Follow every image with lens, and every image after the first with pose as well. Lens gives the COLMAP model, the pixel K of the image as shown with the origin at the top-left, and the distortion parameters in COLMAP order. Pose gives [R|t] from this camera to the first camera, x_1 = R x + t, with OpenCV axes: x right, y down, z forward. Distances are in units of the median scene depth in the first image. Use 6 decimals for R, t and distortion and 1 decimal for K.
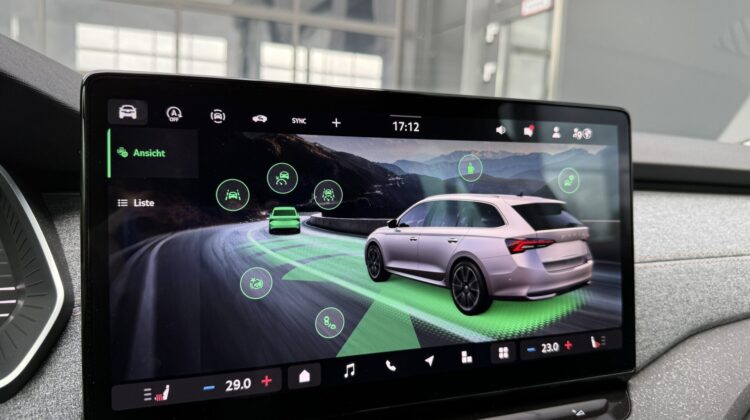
lens RADIAL K [[536.0, 0, 376.2], [0, 536.0, 211.0], [0, 0, 1]] dist [-0.006035, -0.030052]
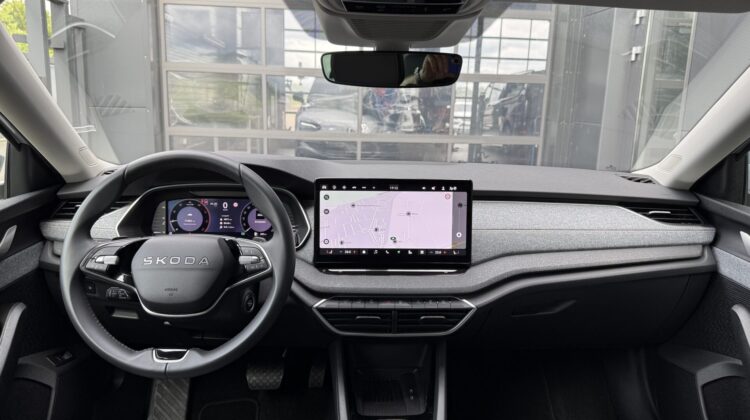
lens RADIAL K [[536.0, 0, 387.7], [0, 536.0, 215.7], [0, 0, 1]] dist [-0.006035, -0.030052]
pose [[0.947710, 0.047862, -0.315523, 1.053977], [-0.021077, 0.995918, 0.087765, -0.258755], [0.318435, -0.076526, 0.944851, -2.218277]]
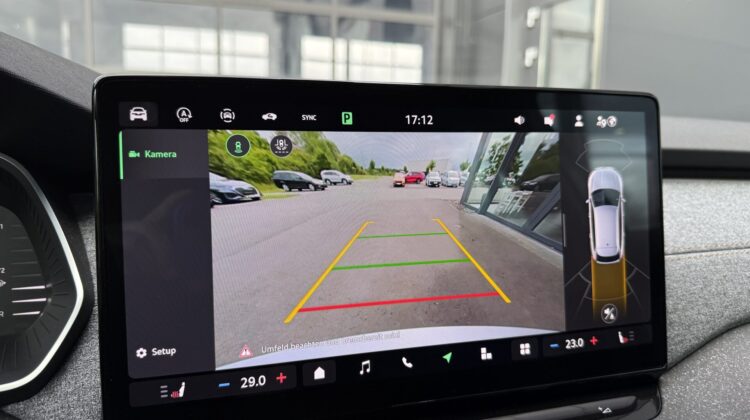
lens RADIAL K [[536.0, 0, 384.5], [0, 536.0, 209.5], [0, 0, 1]] dist [-0.006035, -0.030052]
pose [[0.997630, -0.017159, -0.066629, 0.049147], [0.018169, 0.999729, 0.014584, -0.007988], [0.066361, -0.015760, 0.997671, 0.012625]]
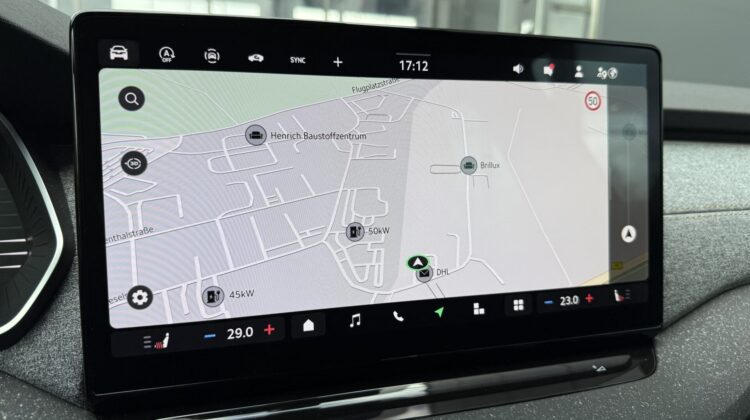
lens RADIAL K [[536.0, 0, 379.9], [0, 536.0, 208.7], [0, 0, 1]] dist [-0.006035, -0.030052]
pose [[0.998138, -0.006194, -0.060674, 0.046896], [0.009605, 0.998380, 0.056078, 0.035207], [0.060228, -0.056557, 0.996581, 0.041023]]
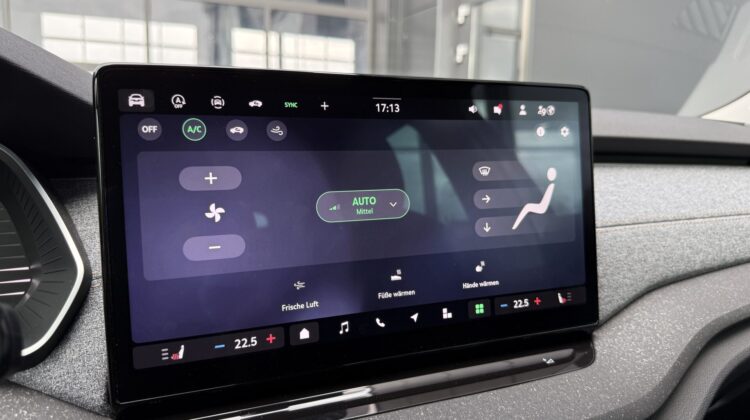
lens RADIAL K [[536.0, 0, 373.7], [0, 536.0, 210.9], [0, 0, 1]] dist [-0.006035, -0.030052]
pose [[0.998784, -0.031947, 0.037543, -0.018697], [0.030851, 0.999091, 0.029407, 0.018901], [-0.038448, -0.028213, 0.998862, -0.096274]]
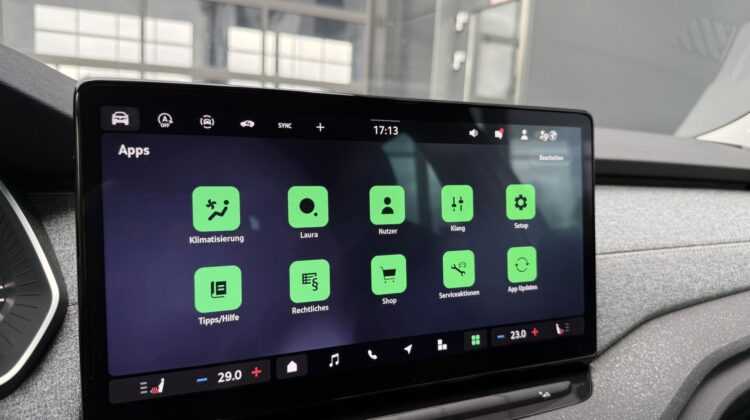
lens RADIAL K [[536.0, 0, 379.0], [0, 536.0, 209.3], [0, 0, 1]] dist [-0.006035, -0.030052]
pose [[0.998141, -0.005067, 0.060742, -0.020175], [0.003680, 0.999730, 0.022928, -0.023280], [-0.060842, -0.022662, 0.997890, -0.053735]]
